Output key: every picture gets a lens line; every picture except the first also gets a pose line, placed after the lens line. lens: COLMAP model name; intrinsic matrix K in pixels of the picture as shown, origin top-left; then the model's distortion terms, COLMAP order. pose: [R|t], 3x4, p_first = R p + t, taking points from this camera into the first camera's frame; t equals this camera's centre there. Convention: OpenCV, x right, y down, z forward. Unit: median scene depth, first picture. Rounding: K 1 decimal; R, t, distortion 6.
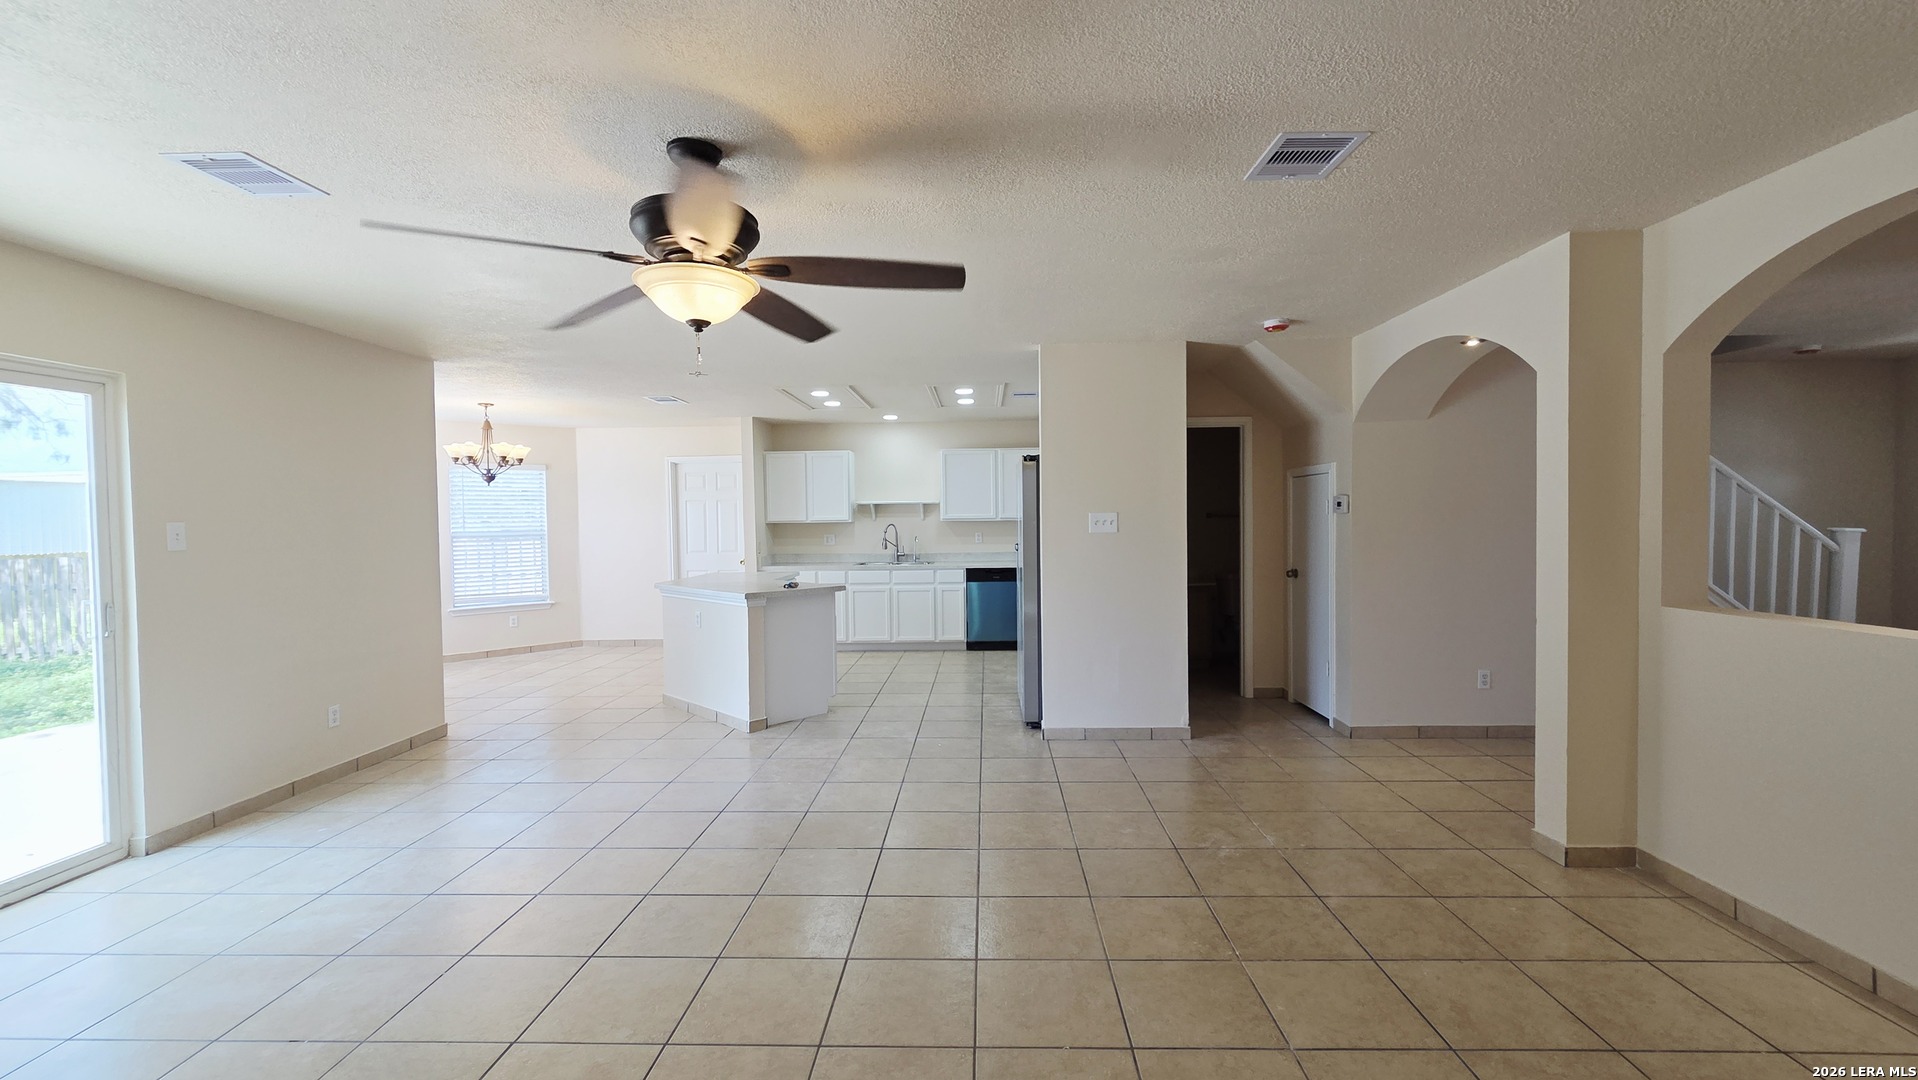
lens RADIAL K [[784.6, 0, 962.9], [0, 784.6, 538.3], [0, 0, 1]] dist [-0.000144, 0.000038]
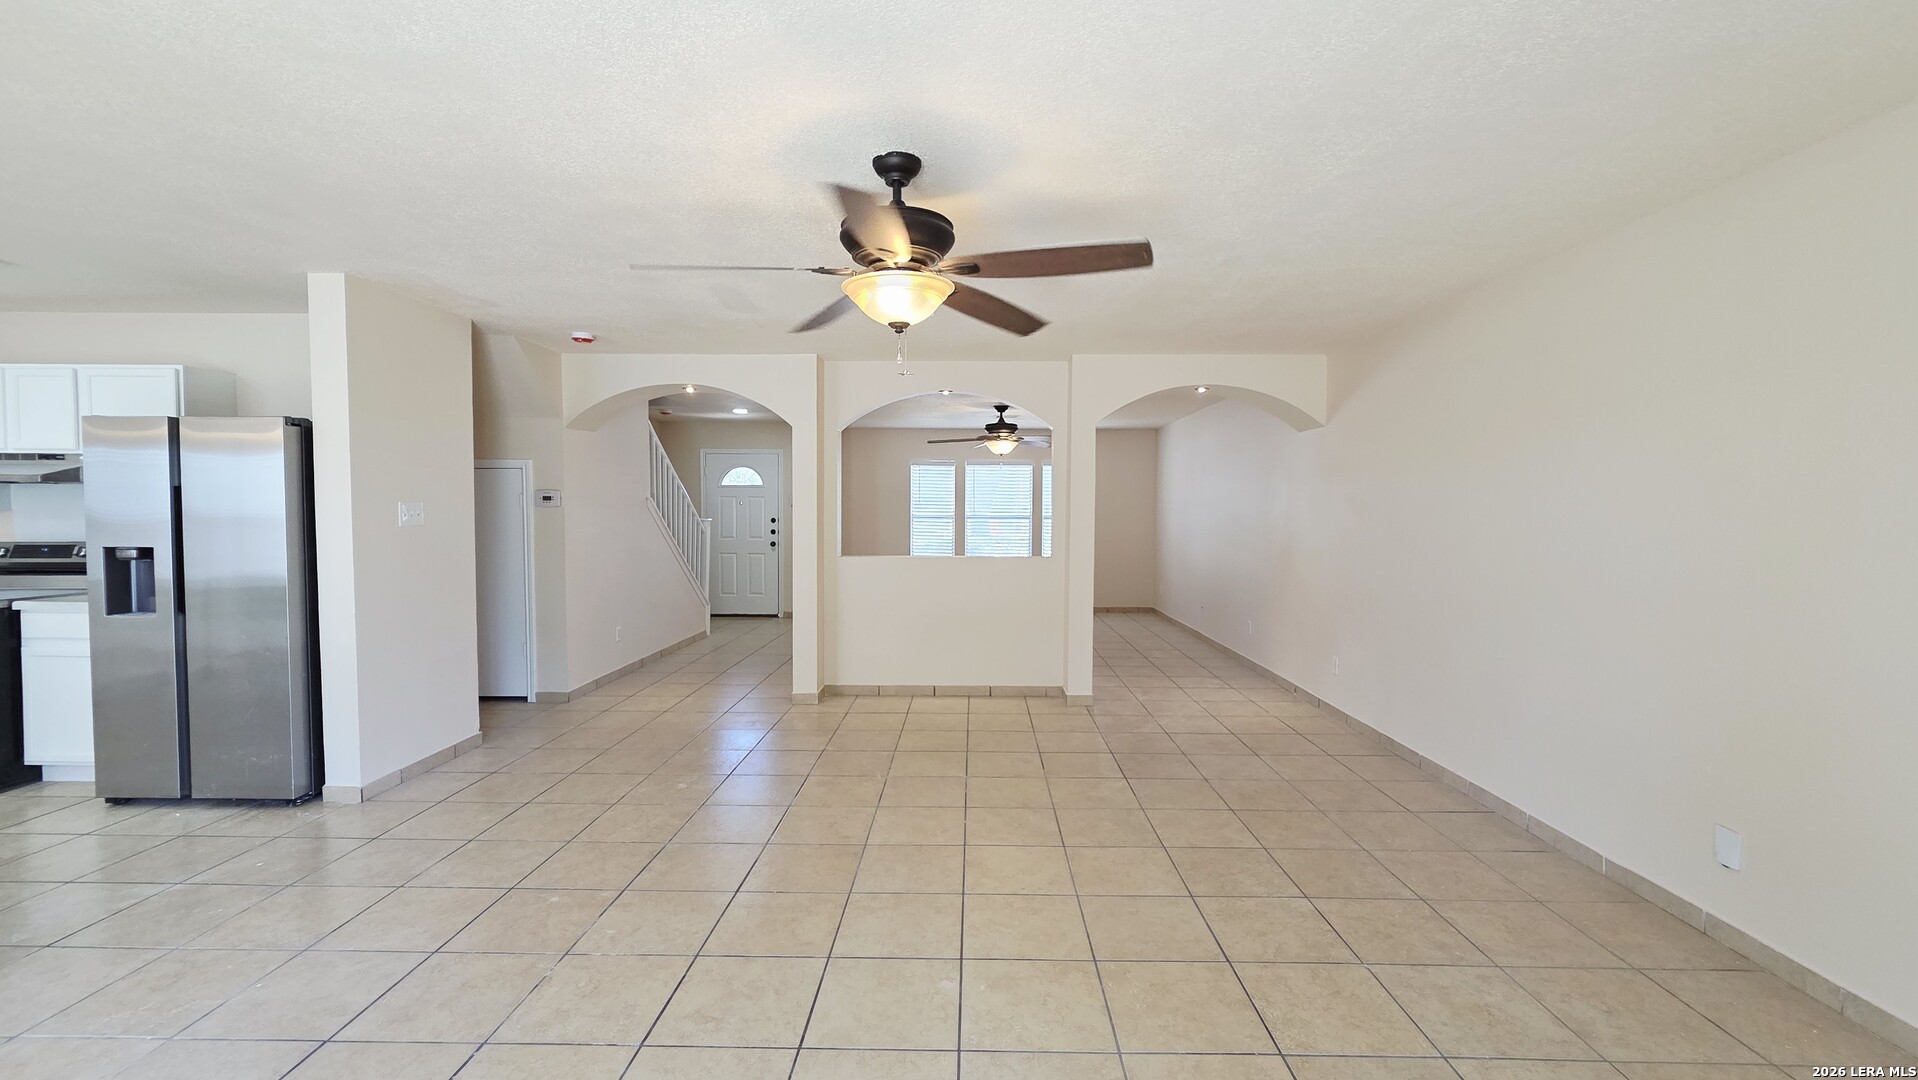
lens RADIAL K [[784.6, 0, 962.9], [0, 784.6, 538.3], [0, 0, 1]] dist [-0.000144, 0.000038]
pose [[-0.015483, -0.027878, 0.999491, -0.381790], [0.021718, 0.999366, 0.028211, -0.003012], [-0.999644, 0.022144, -0.014868, 0.251041]]
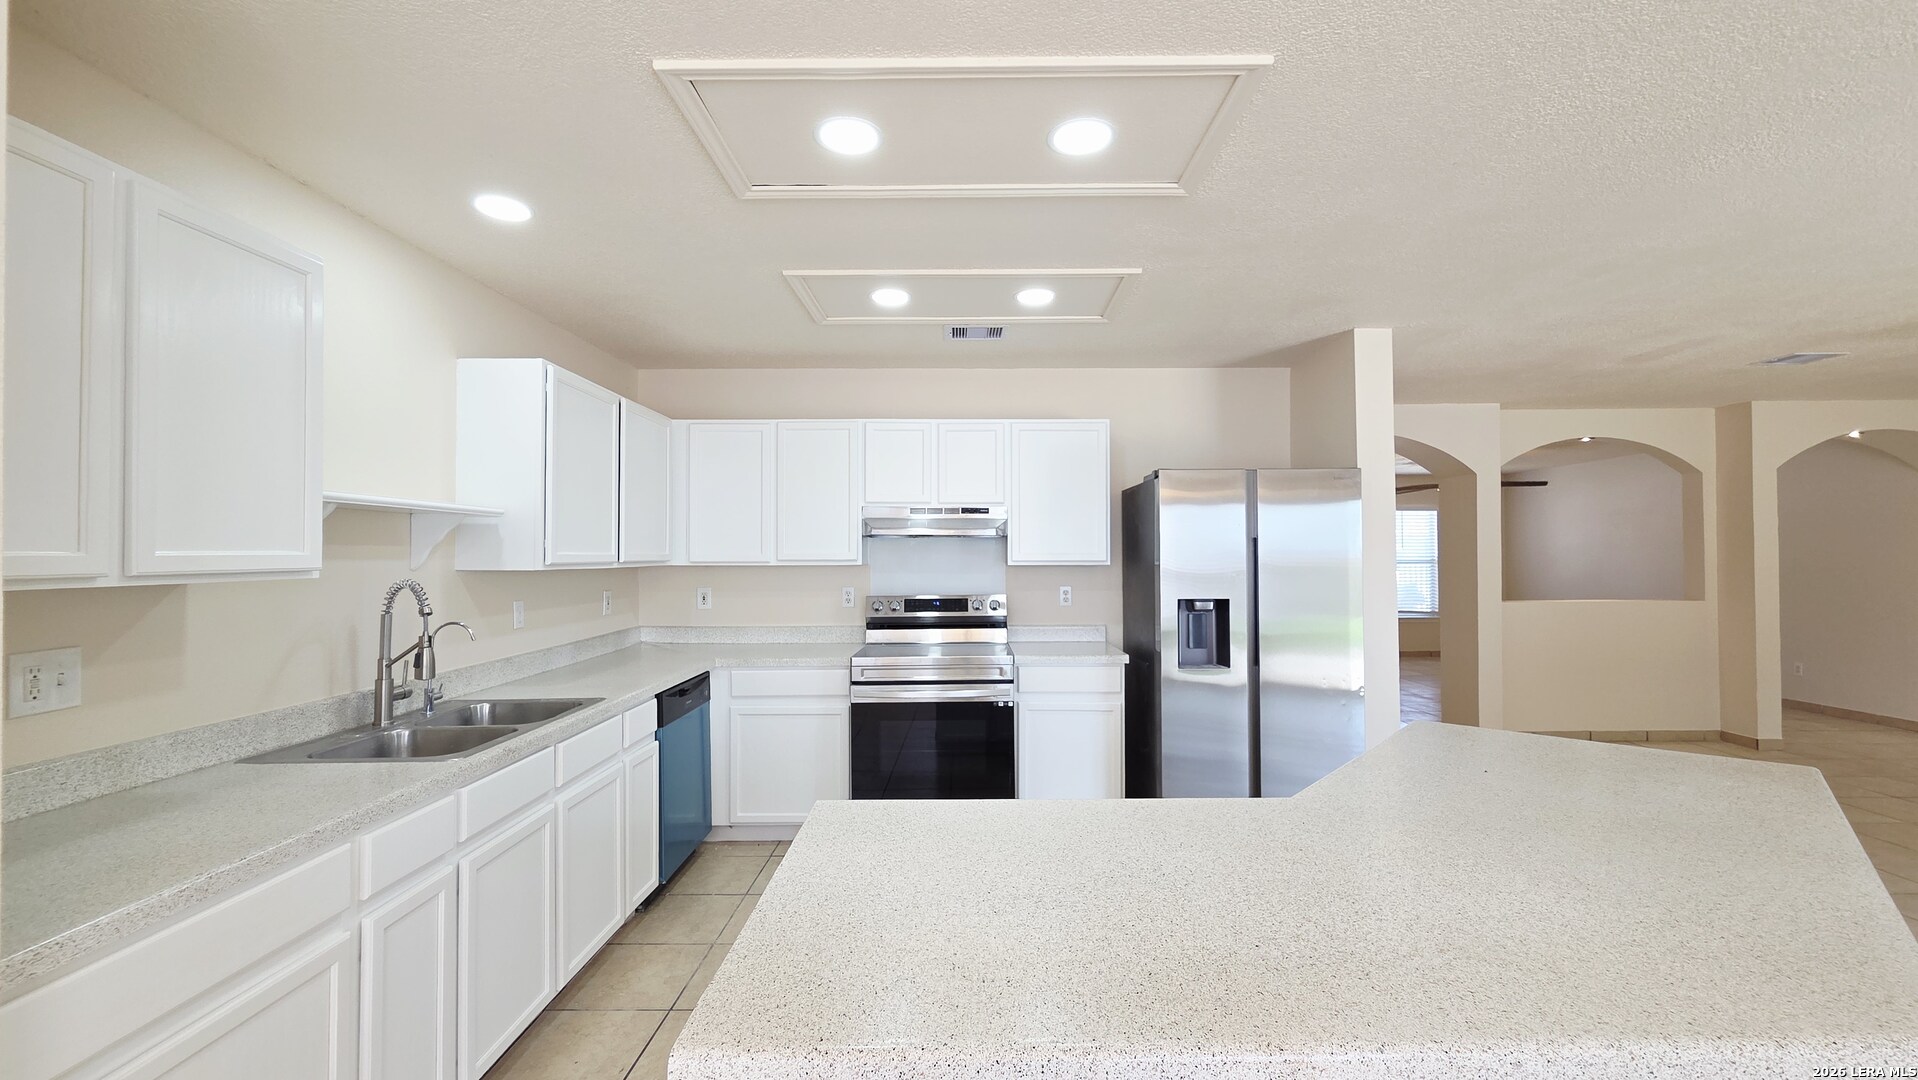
lens RADIAL K [[764.0, 0, 959.0], [0, 764.0, 540.0], [0, 0, 1]] dist [-0.000960, 0.000005]
pose [[-0.023494, 0.033109, 0.999176, -0.362973], [0.031105, 0.998992, -0.032372, -0.018716], [-0.999240, 0.030319, -0.024500, 0.835935]]
